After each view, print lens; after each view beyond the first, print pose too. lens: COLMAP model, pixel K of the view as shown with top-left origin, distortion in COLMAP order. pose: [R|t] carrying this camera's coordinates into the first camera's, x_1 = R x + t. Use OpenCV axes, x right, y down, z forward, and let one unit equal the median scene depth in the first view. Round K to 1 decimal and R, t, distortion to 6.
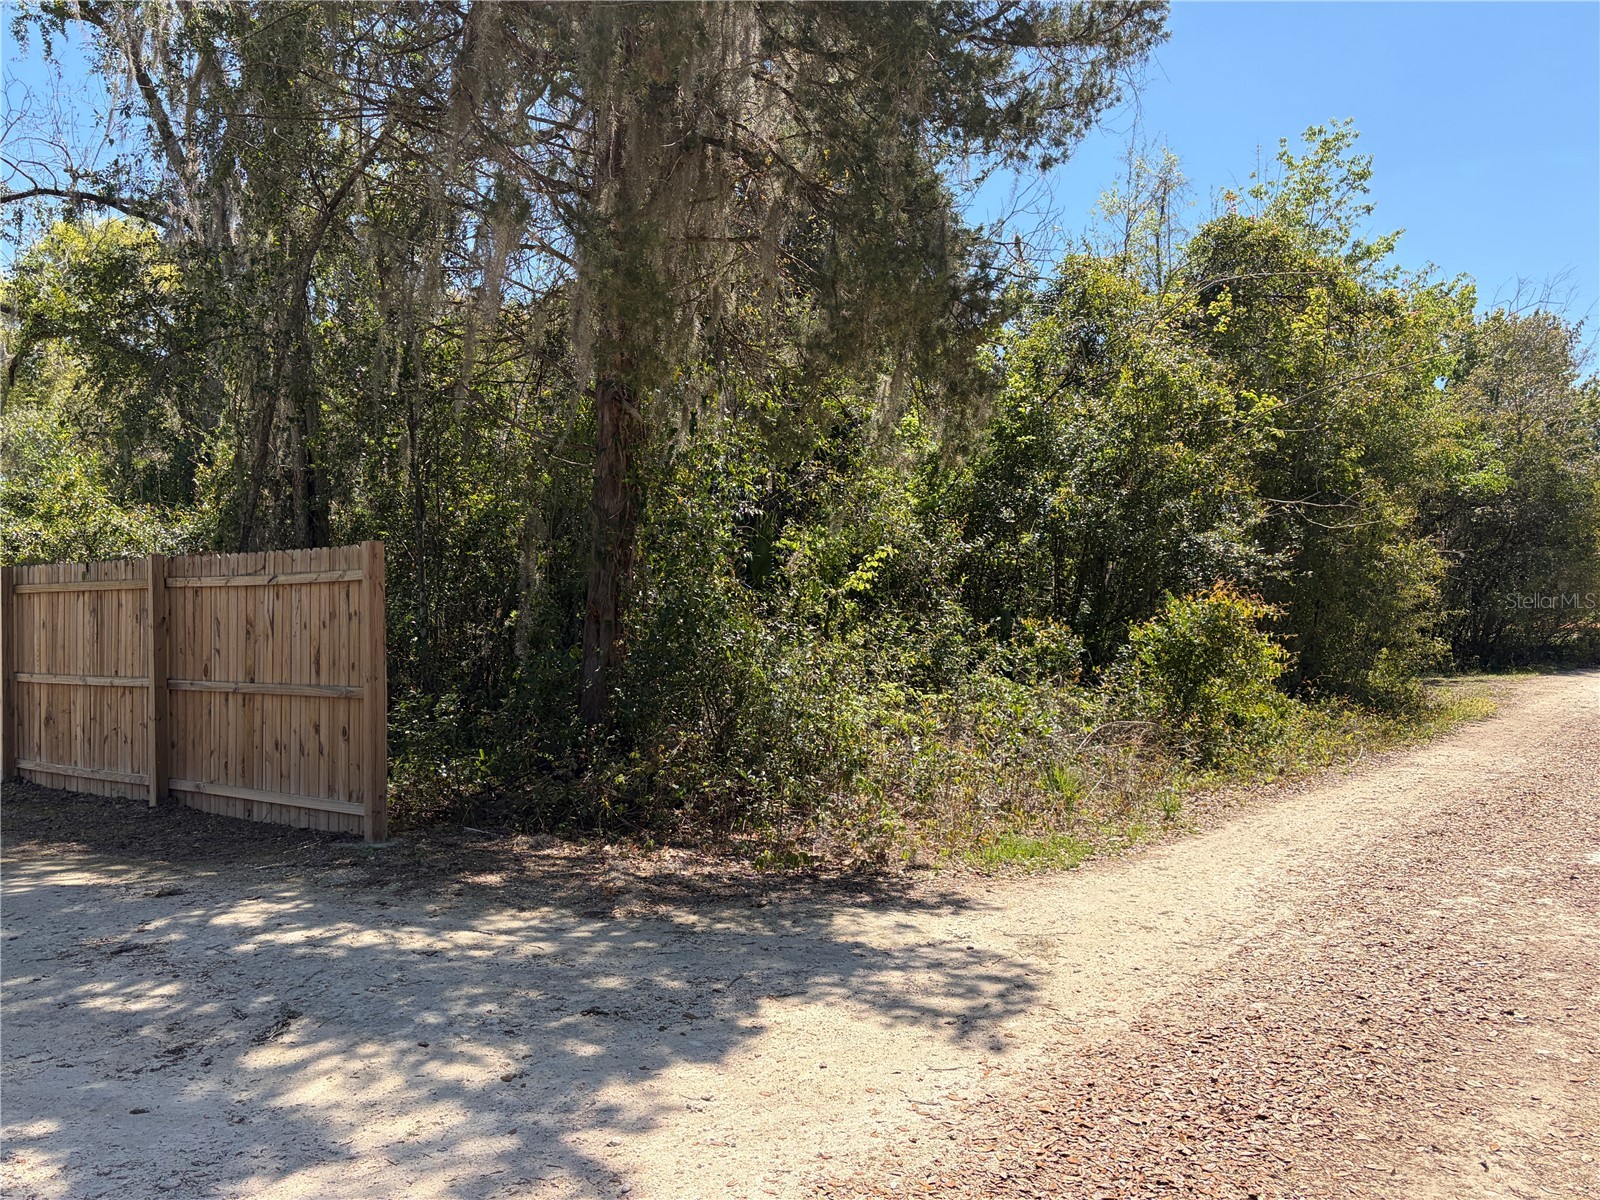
lens RADIAL K [[1262.9, 0, 794.4], [0, 1262.9, 594.4], [0, 0, 1]] dist [0.006999, 0.002782]
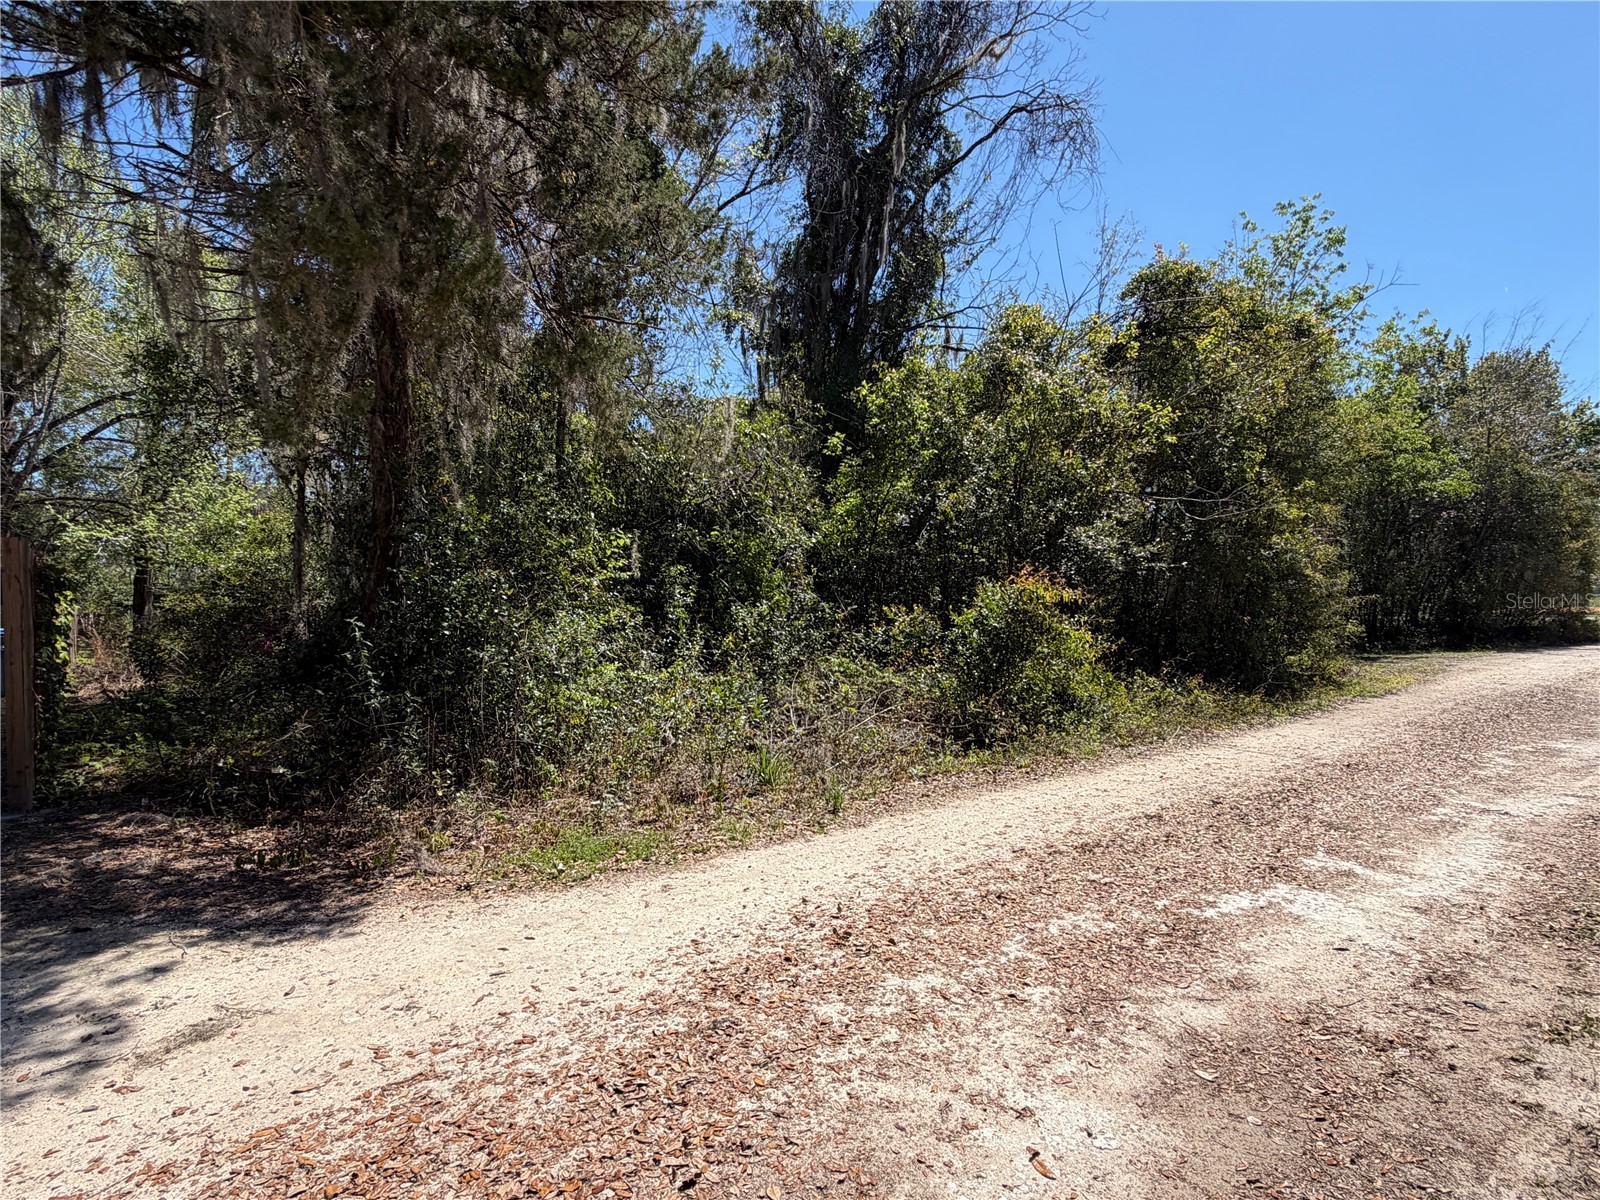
lens RADIAL K [[846.8, 0, 800.0], [0, 846.8, 600.0], [0, 0, 1]] dist [0.000145, -0.000062]
pose [[0.977885, -0.012084, -0.208796, 0.281749], [0.013179, 0.999906, 0.003853, 0.010451], [0.208730, -0.006520, 0.977952, 0.254185]]
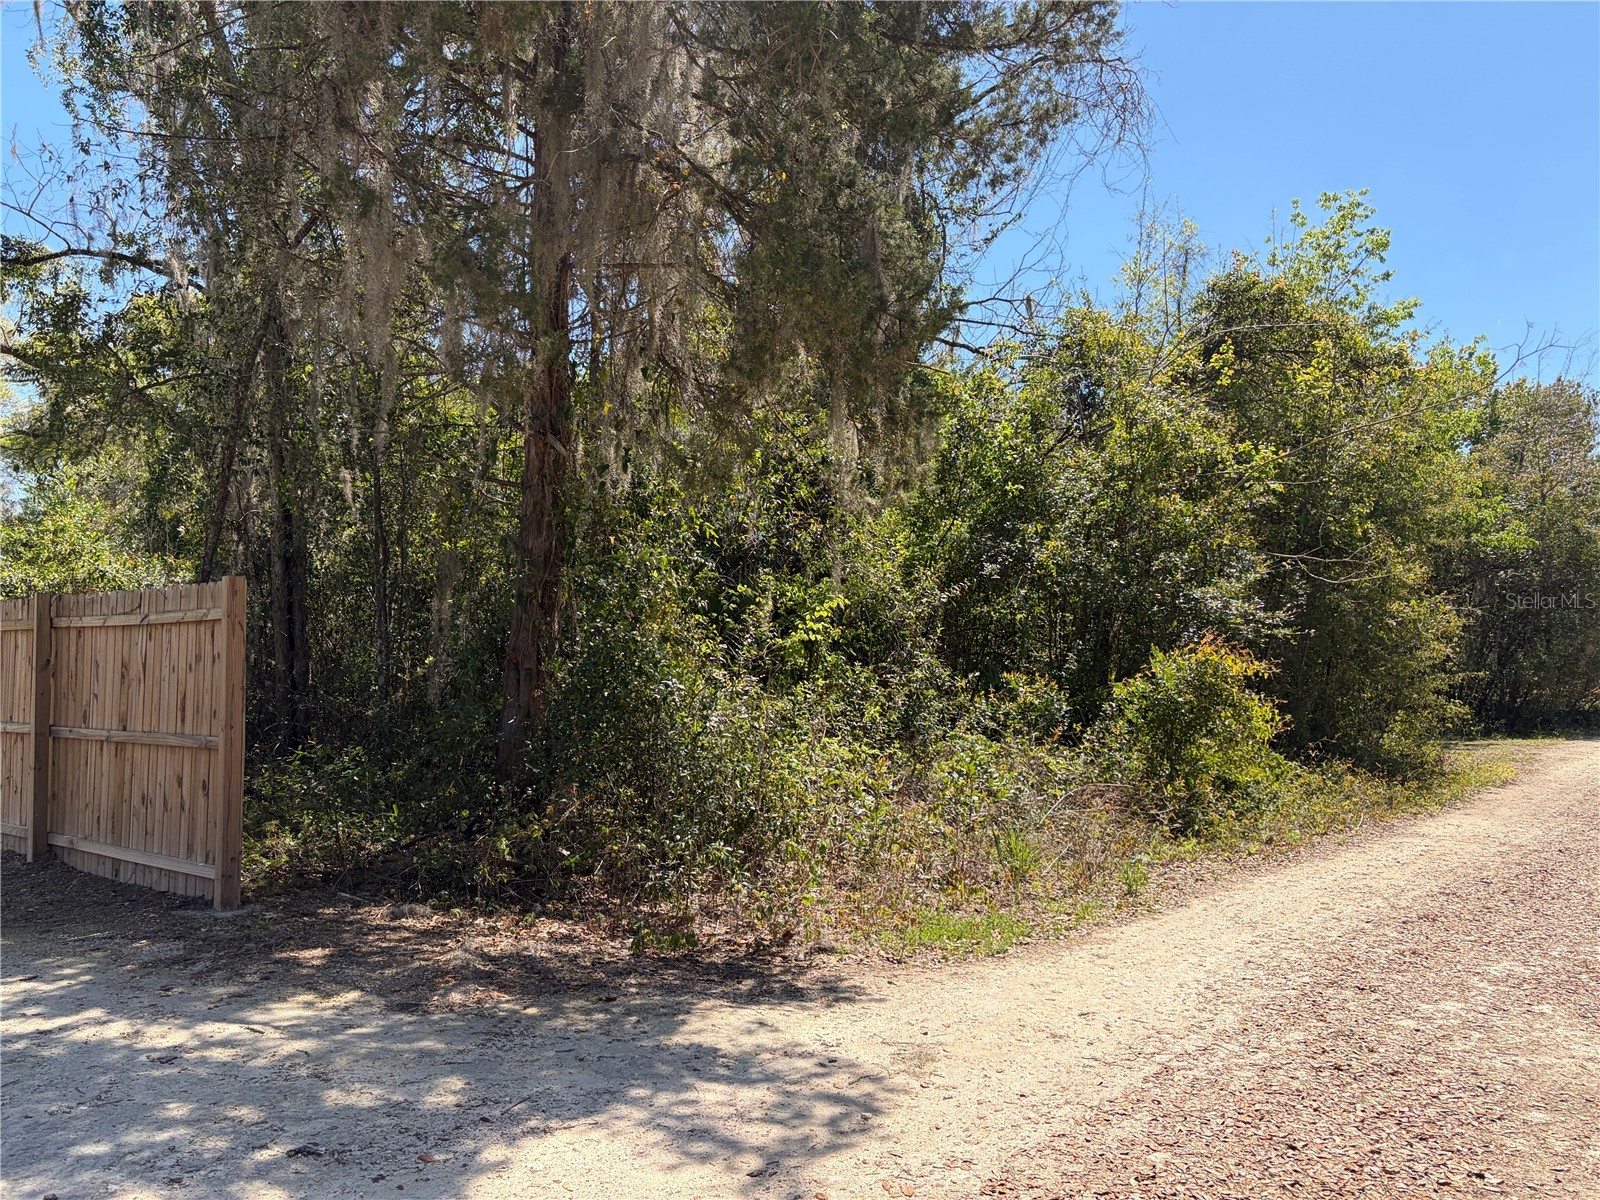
lens RADIAL K [[1209.2, 0, 800.0], [0, 1209.2, 600.0], [0, 0, 1]] dist [0.037681, -0.050406]
pose [[0.999424, 0.008692, -0.032809, 0.058861], [-0.010116, 0.999003, -0.043488, 0.005224], [0.032398, 0.043795, 0.998515, 0.078992]]
